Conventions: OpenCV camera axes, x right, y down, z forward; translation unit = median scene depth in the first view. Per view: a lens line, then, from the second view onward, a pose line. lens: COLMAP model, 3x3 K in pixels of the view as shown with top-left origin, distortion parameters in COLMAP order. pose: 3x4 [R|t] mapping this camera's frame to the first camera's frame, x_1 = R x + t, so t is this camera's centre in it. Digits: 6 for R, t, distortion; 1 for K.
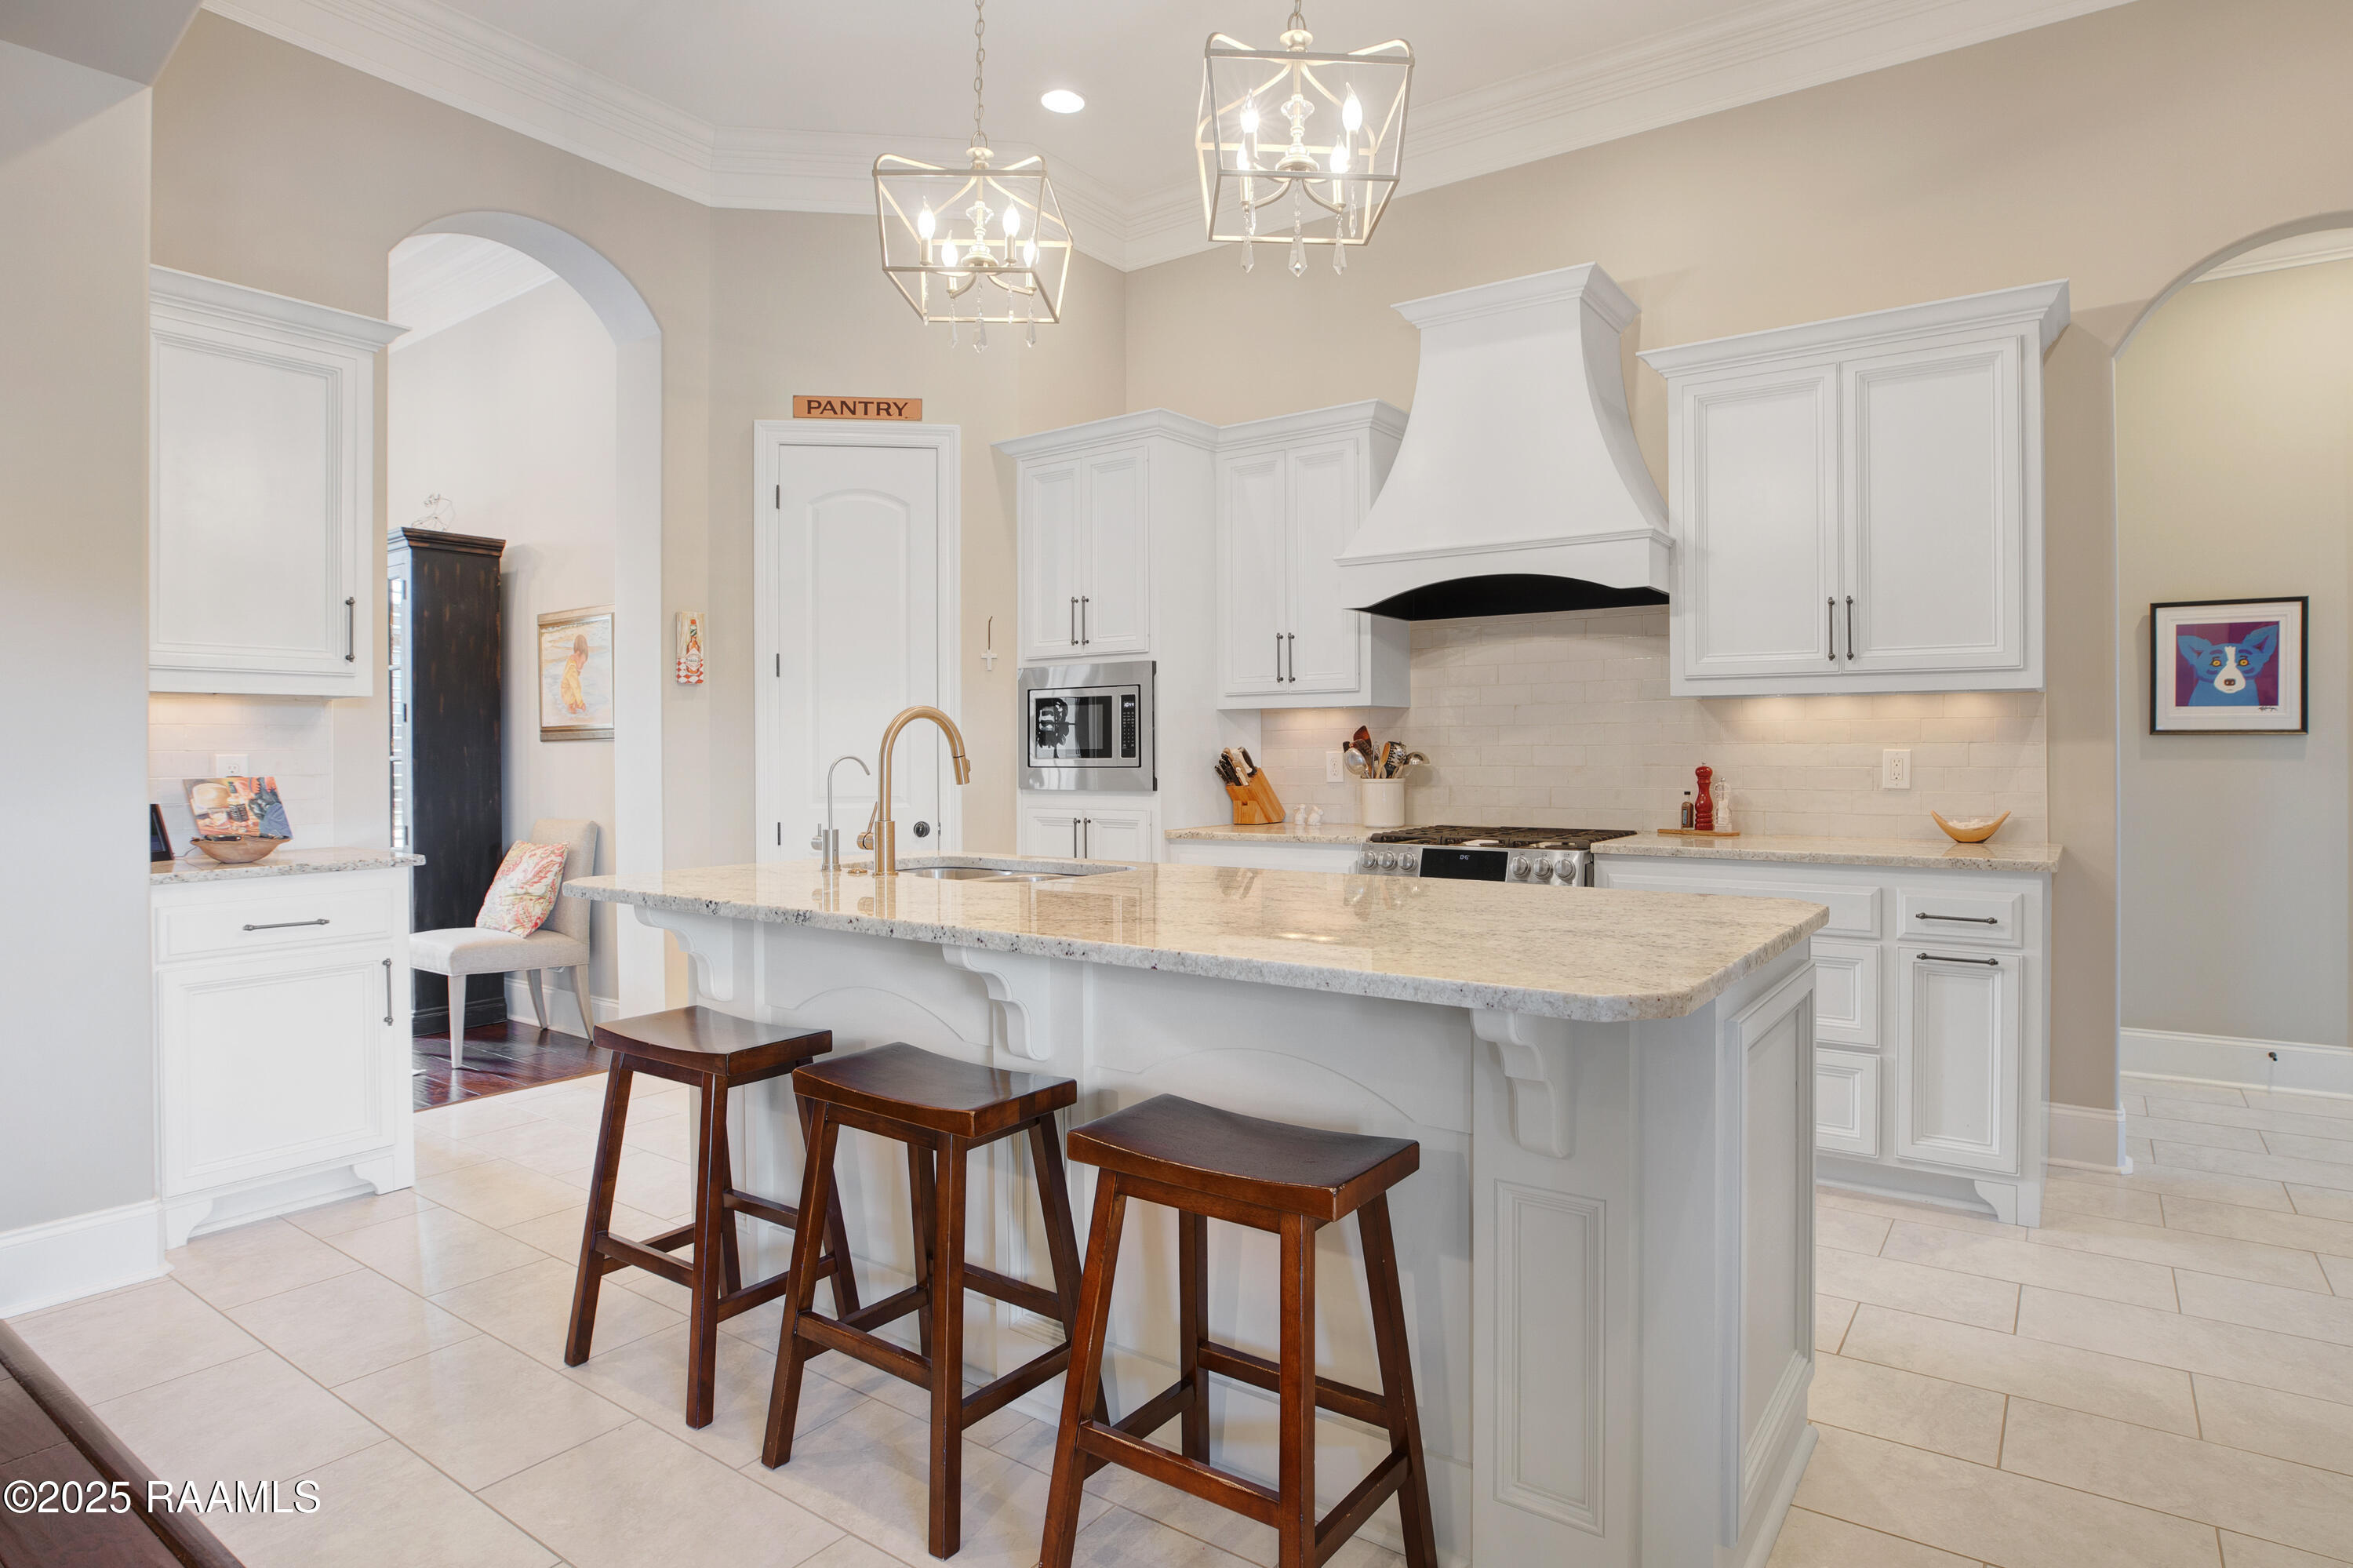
lens RADIAL K [[1375.7, 0, 1159.9], [0, 1375.7, 758.7], [0, 0, 1]] dist [-0.006177, 0.001664]
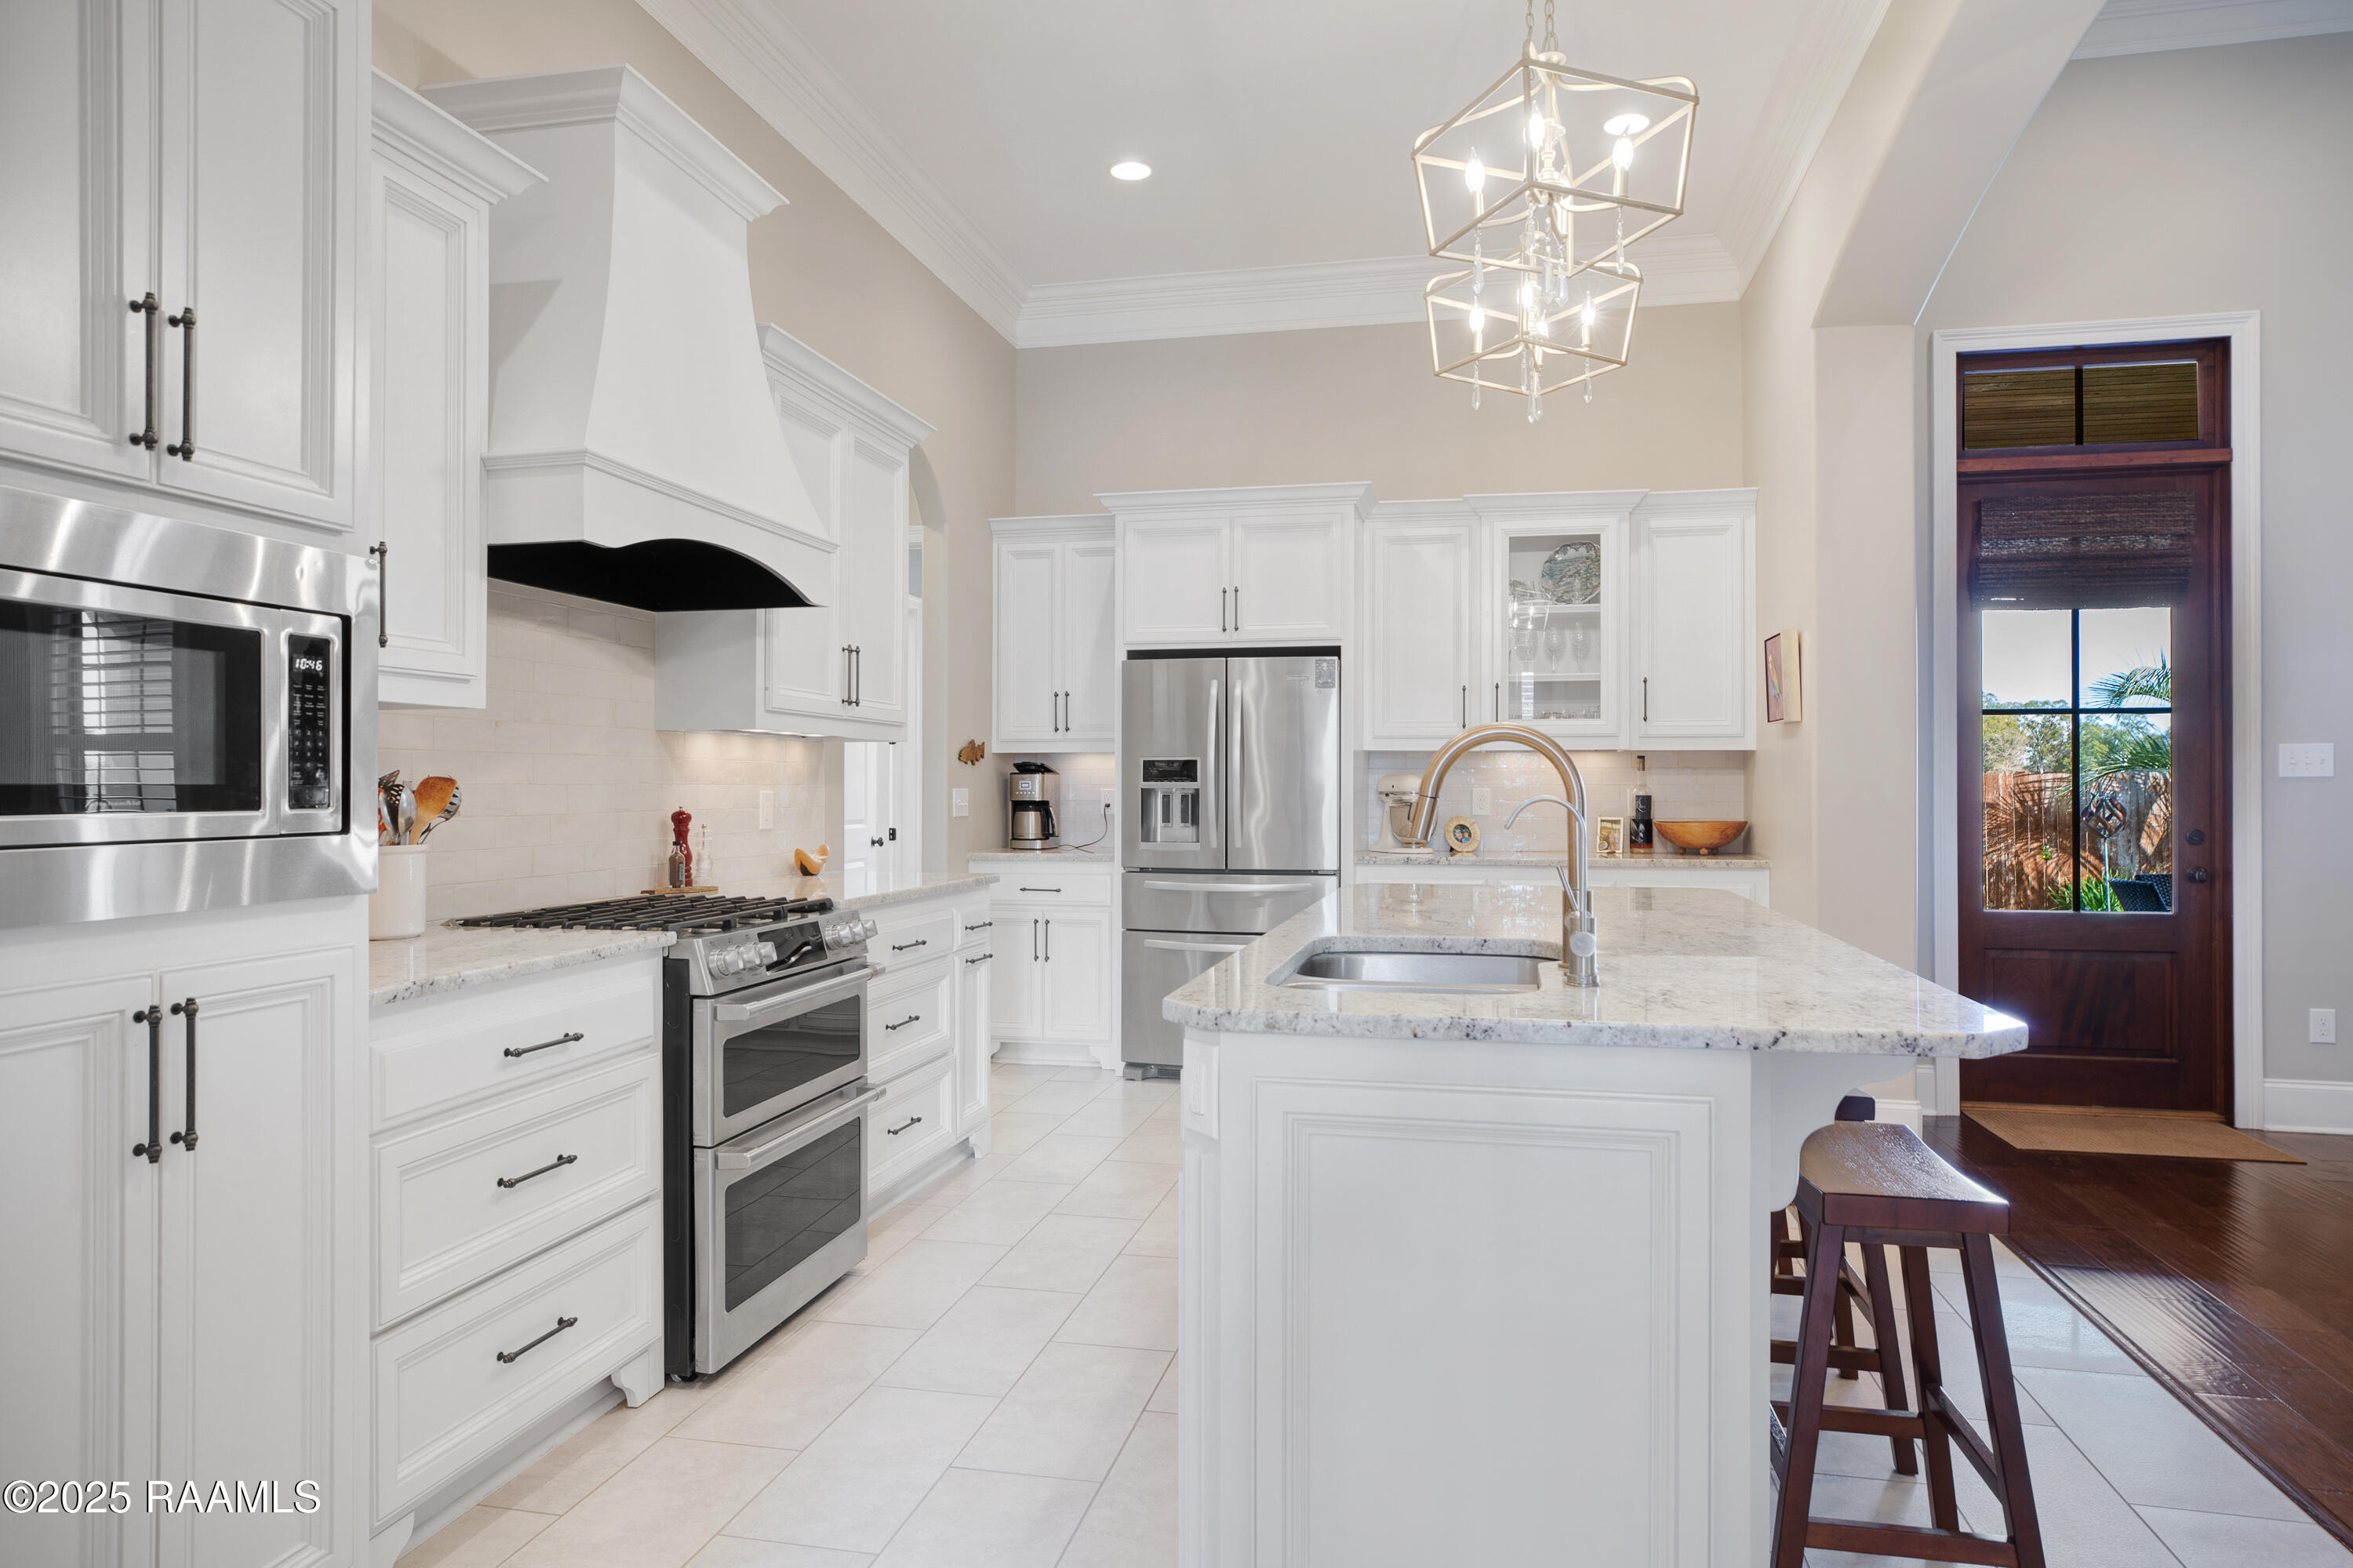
lens RADIAL K [[1417.9, 0, 1167.2], [0, 1417.9, 782.2], [0, 0, 1]] dist [0.003907, 0.007012]
pose [[-0.397246, 0.009023, 0.917668, -0.456863], [0.009748, 0.999937, -0.005612, -0.003562], [-0.917660, 0.006717, -0.397309, 0.933295]]
